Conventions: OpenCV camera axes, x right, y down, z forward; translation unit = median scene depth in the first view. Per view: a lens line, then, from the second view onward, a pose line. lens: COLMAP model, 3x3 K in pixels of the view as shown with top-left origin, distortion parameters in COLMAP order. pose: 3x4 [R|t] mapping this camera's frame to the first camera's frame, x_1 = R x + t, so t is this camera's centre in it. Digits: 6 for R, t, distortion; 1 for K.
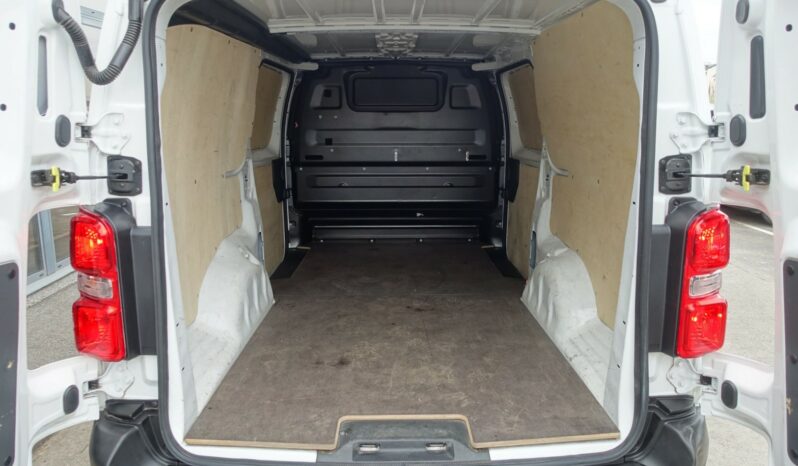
lens RADIAL K [[556.9, 0, 399.0], [0, 556.9, 233.0], [0, 0, 1]] dist [-0.004782, -0.001039]
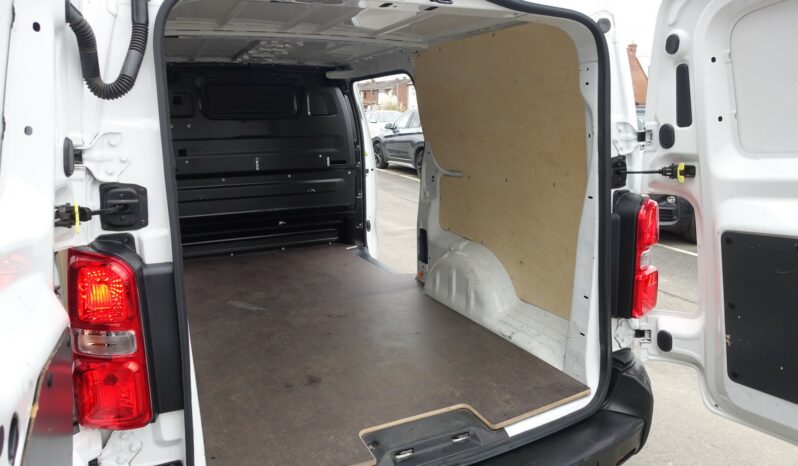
lens RADIAL K [[545.8, 0, 399.0], [0, 545.8, 233.0], [0, 0, 1]] dist [-0.004620, 0.000498]
pose [[0.914026, -0.094007, 0.394613, -0.428113], [0.093932, 0.995387, 0.019557, -0.039094], [-0.394631, 0.019191, 0.918639, 0.077367]]
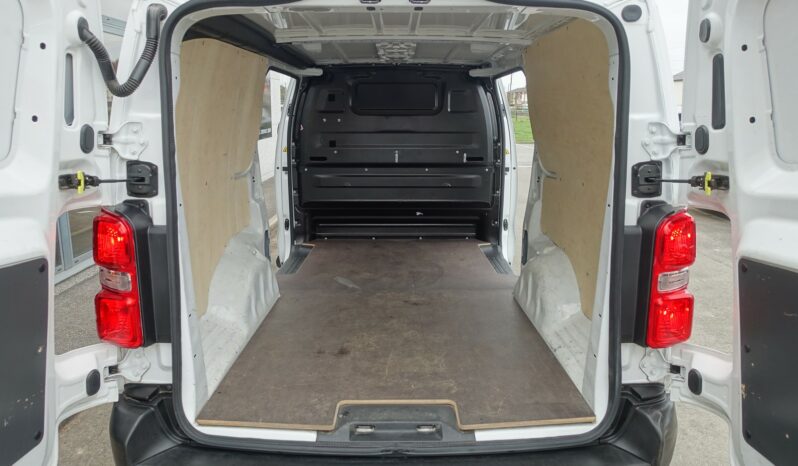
lens RADIAL K [[545.8, 0, 399.0], [0, 545.8, 233.0], [0, 0, 1]] dist [-0.004620, 0.000498]
pose [[0.999955, 0.003845, -0.008690, 0.021921], [-0.003803, 0.999981, 0.004772, -0.003681], [0.008708, -0.004739, 0.999951, -0.068588]]
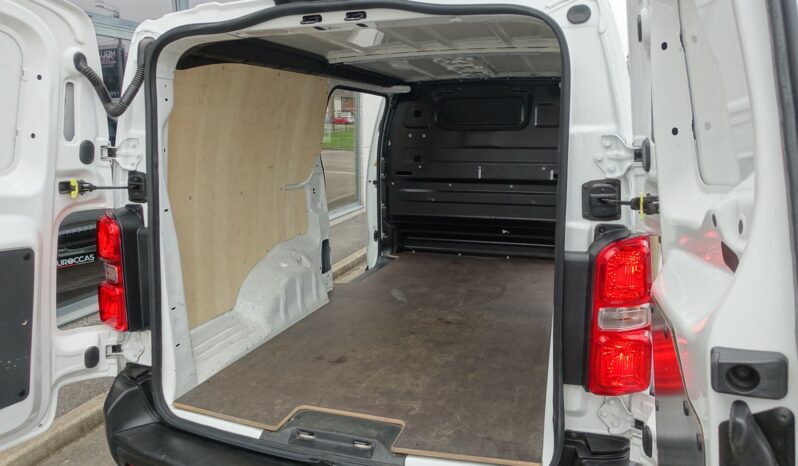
lens RADIAL K [[545.8, 0, 399.0], [0, 545.8, 233.0], [0, 0, 1]] dist [-0.004620, 0.000498]
pose [[0.947160, 0.052145, -0.316495, 0.457680], [-0.059412, 0.998144, -0.013346, -0.015898], [0.315212, 0.031444, 0.948500, 0.006546]]
